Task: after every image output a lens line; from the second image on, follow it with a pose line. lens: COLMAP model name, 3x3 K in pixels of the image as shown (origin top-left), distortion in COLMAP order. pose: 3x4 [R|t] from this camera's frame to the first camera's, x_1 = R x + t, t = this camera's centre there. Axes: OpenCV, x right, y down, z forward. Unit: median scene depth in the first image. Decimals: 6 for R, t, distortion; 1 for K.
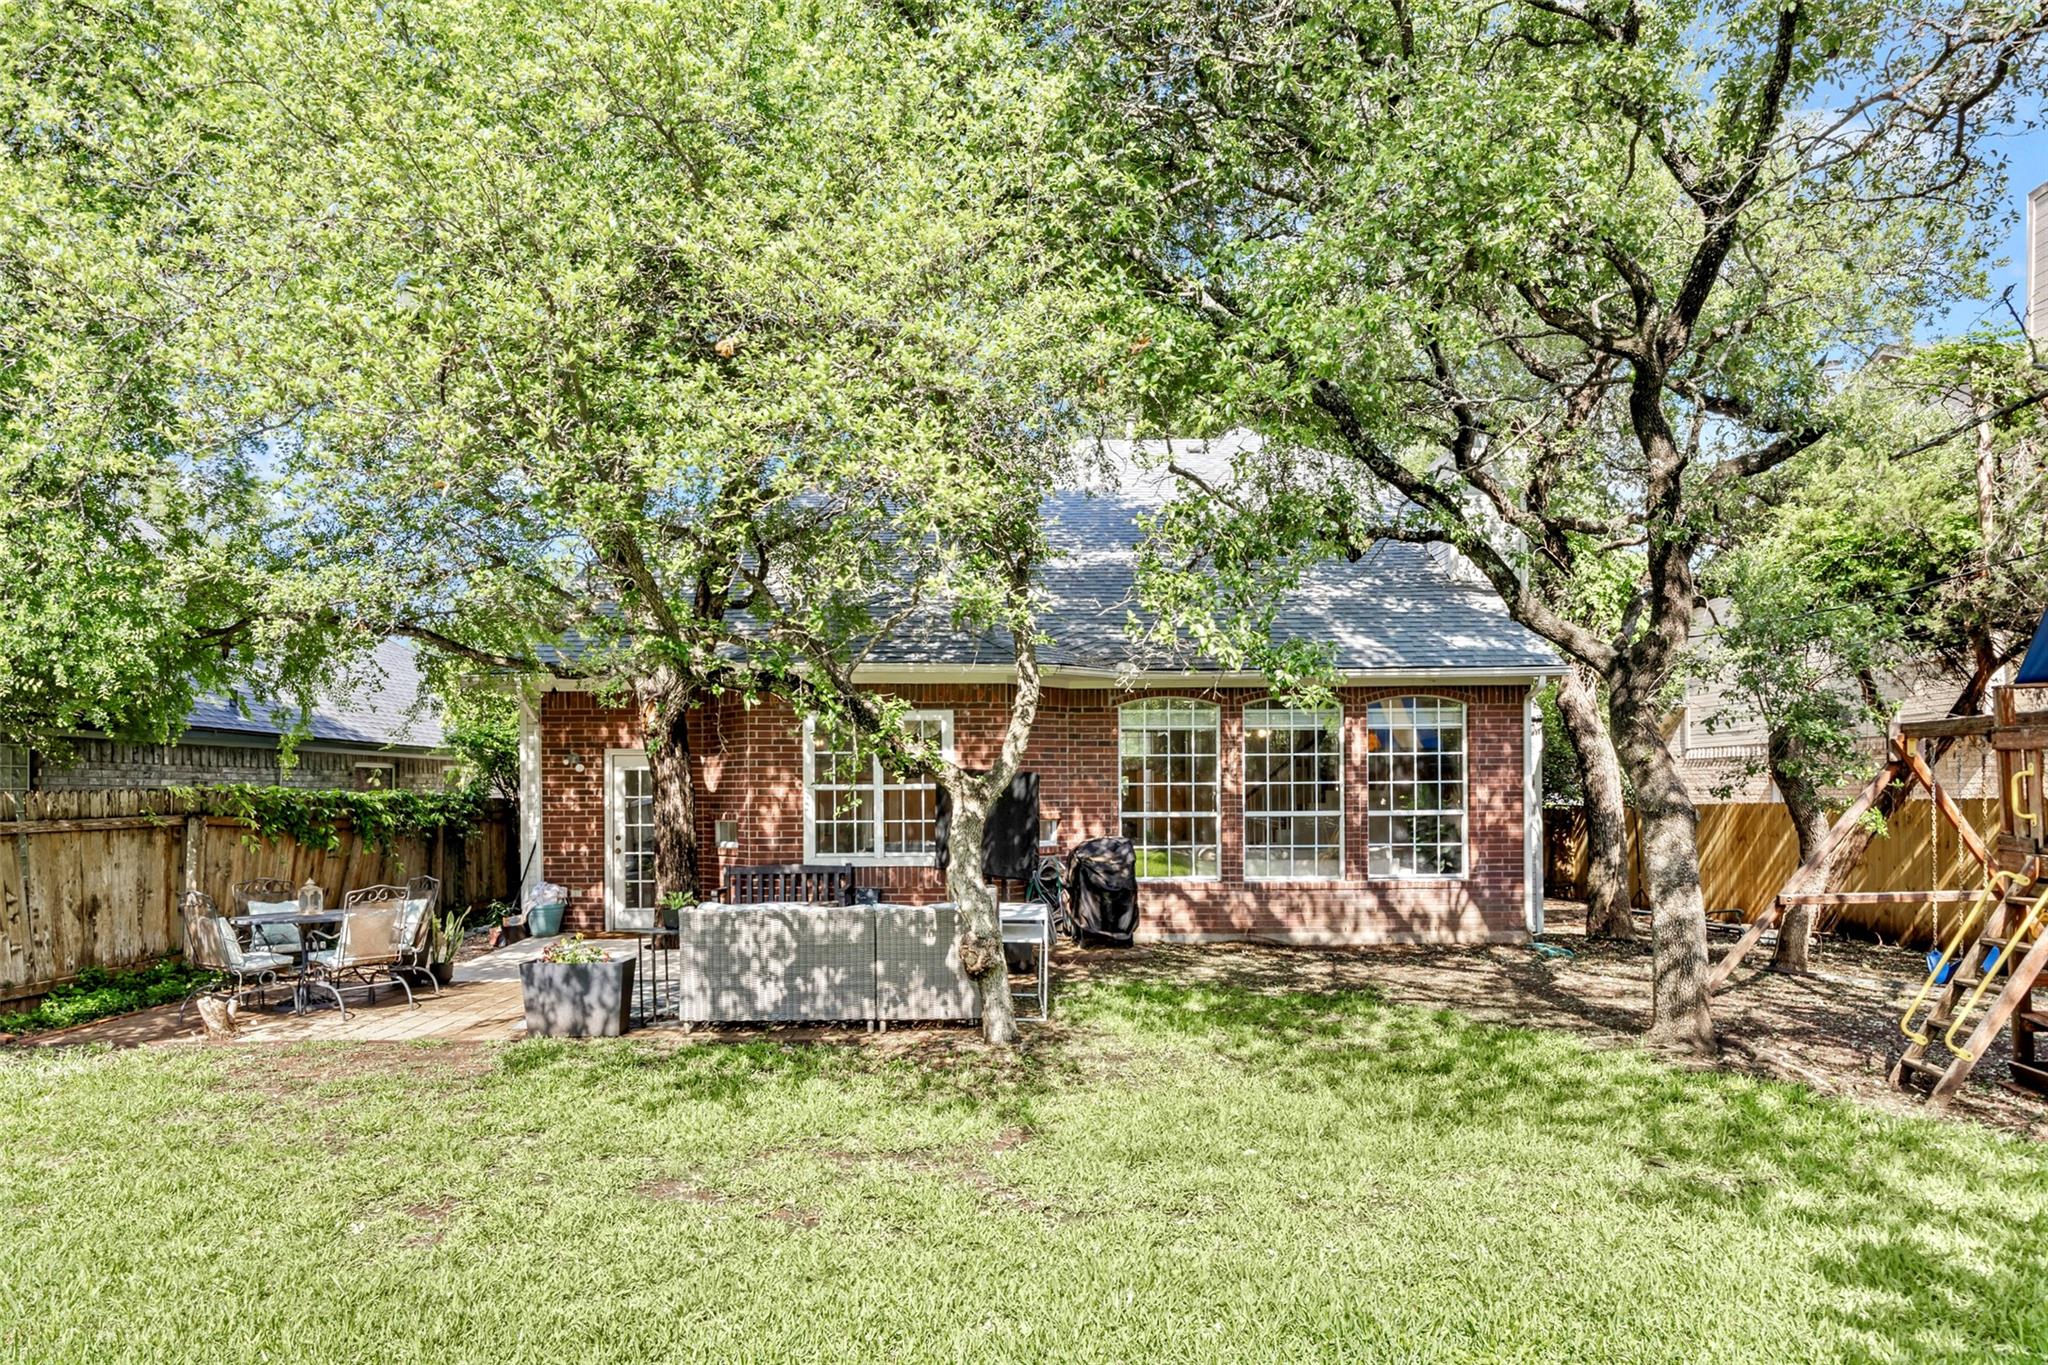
lens RADIAL K [[1222.8, 0, 1024.0], [0, 1222.8, 682.5], [0, 0, 1]] dist [-0.029709, -0.000256]
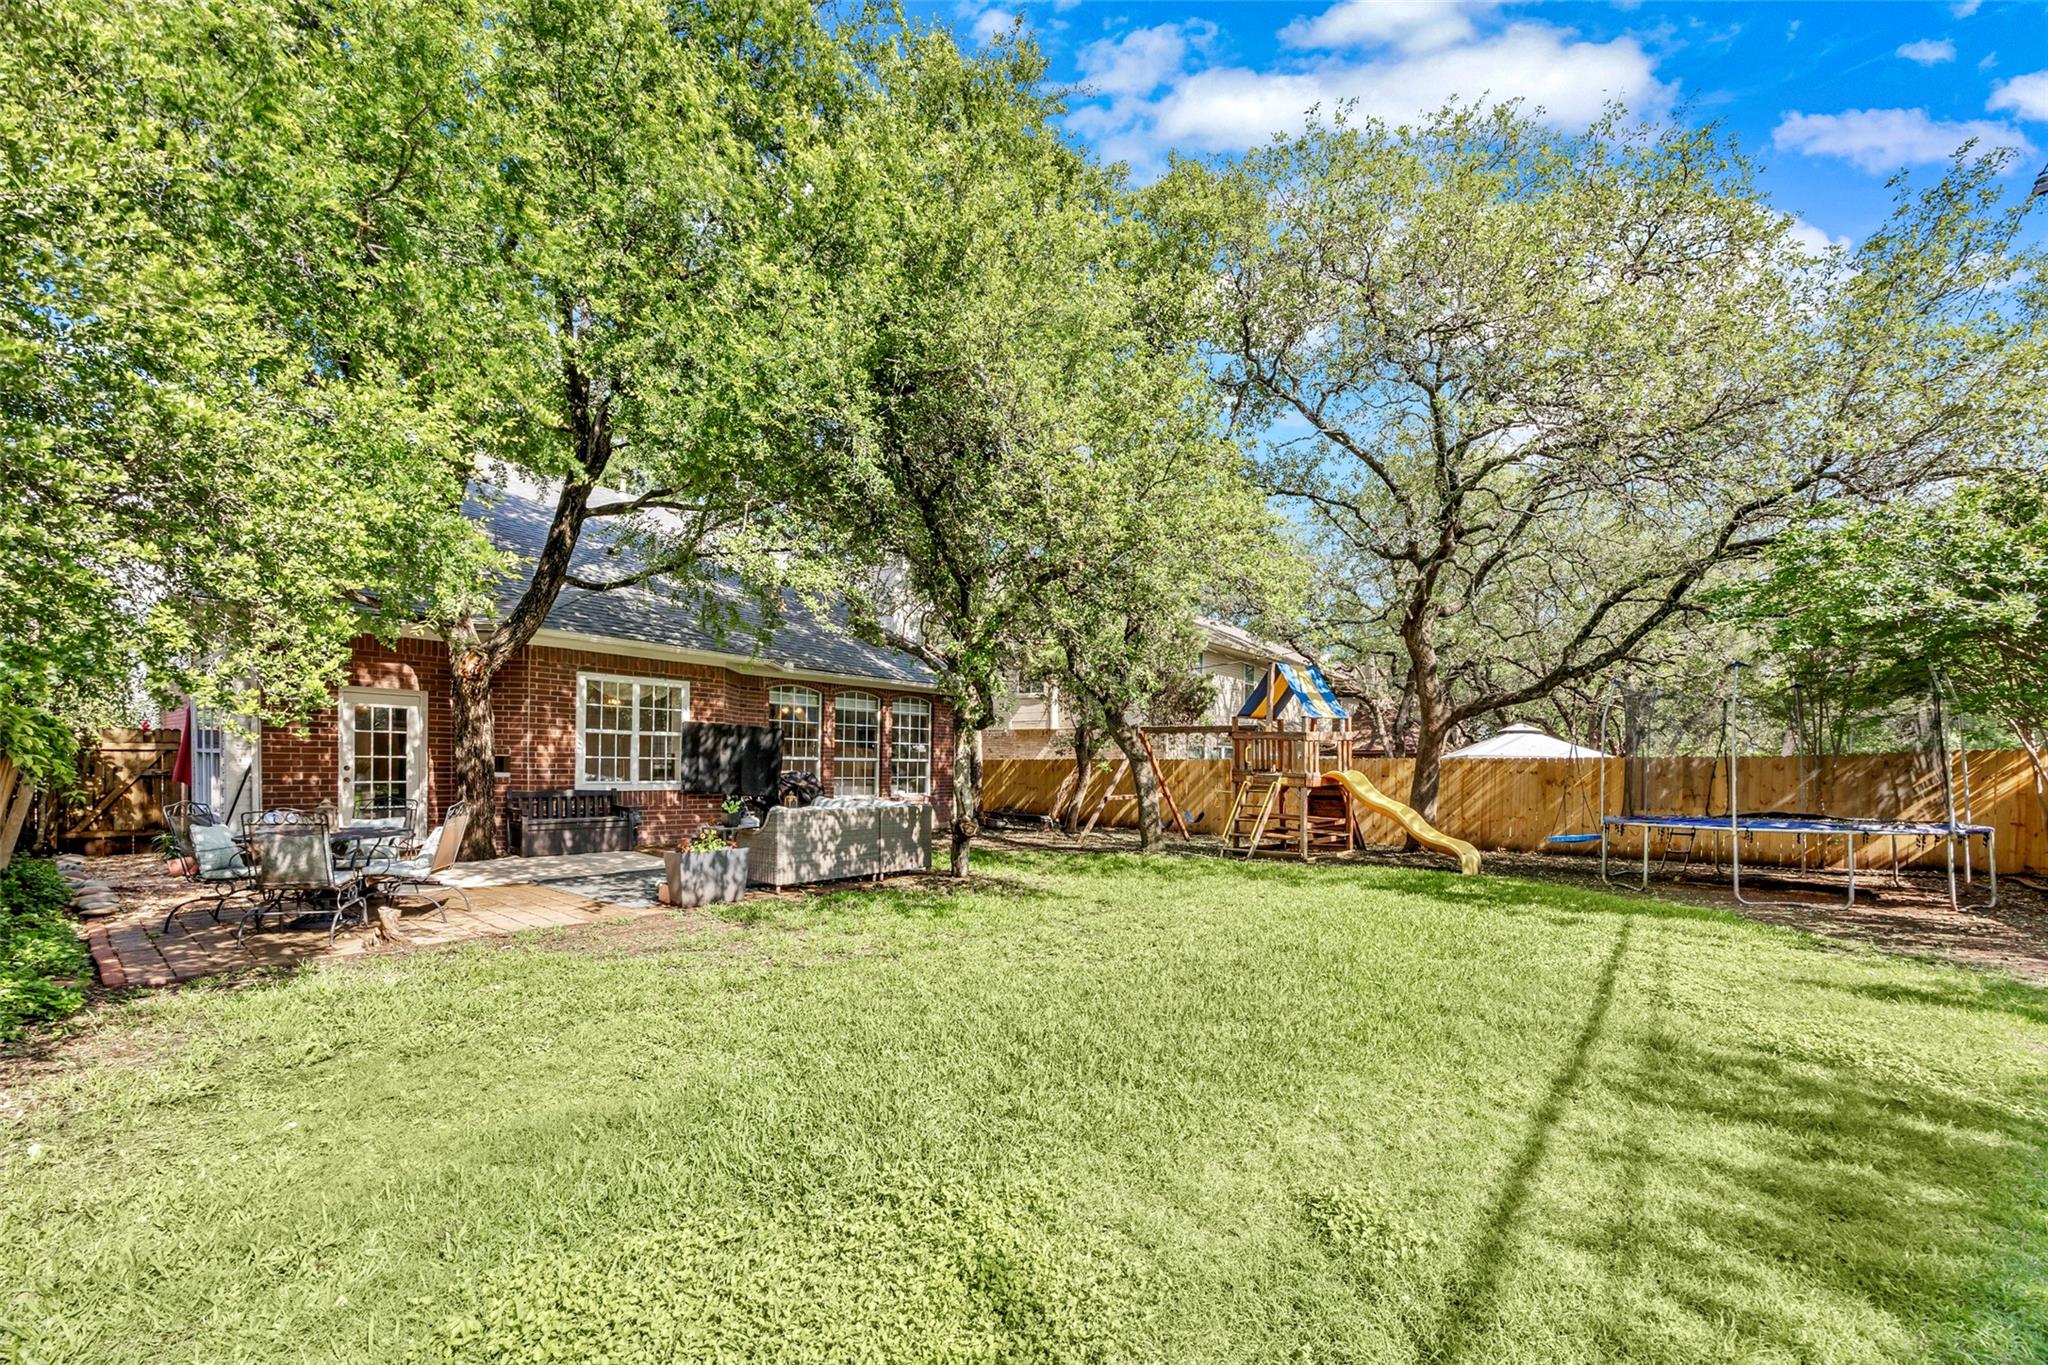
lens RADIAL K [[789.7, 0, 1017.6], [0, 789.7, 713.8], [0, 0, 1]] dist [-0.000749, -0.000146]
pose [[0.651624, 0.064889, 0.755762, -0.513217], [-0.093992, 0.995563, -0.004437, 0.027704], [-0.752697, -0.068144, 0.654831, 0.100547]]
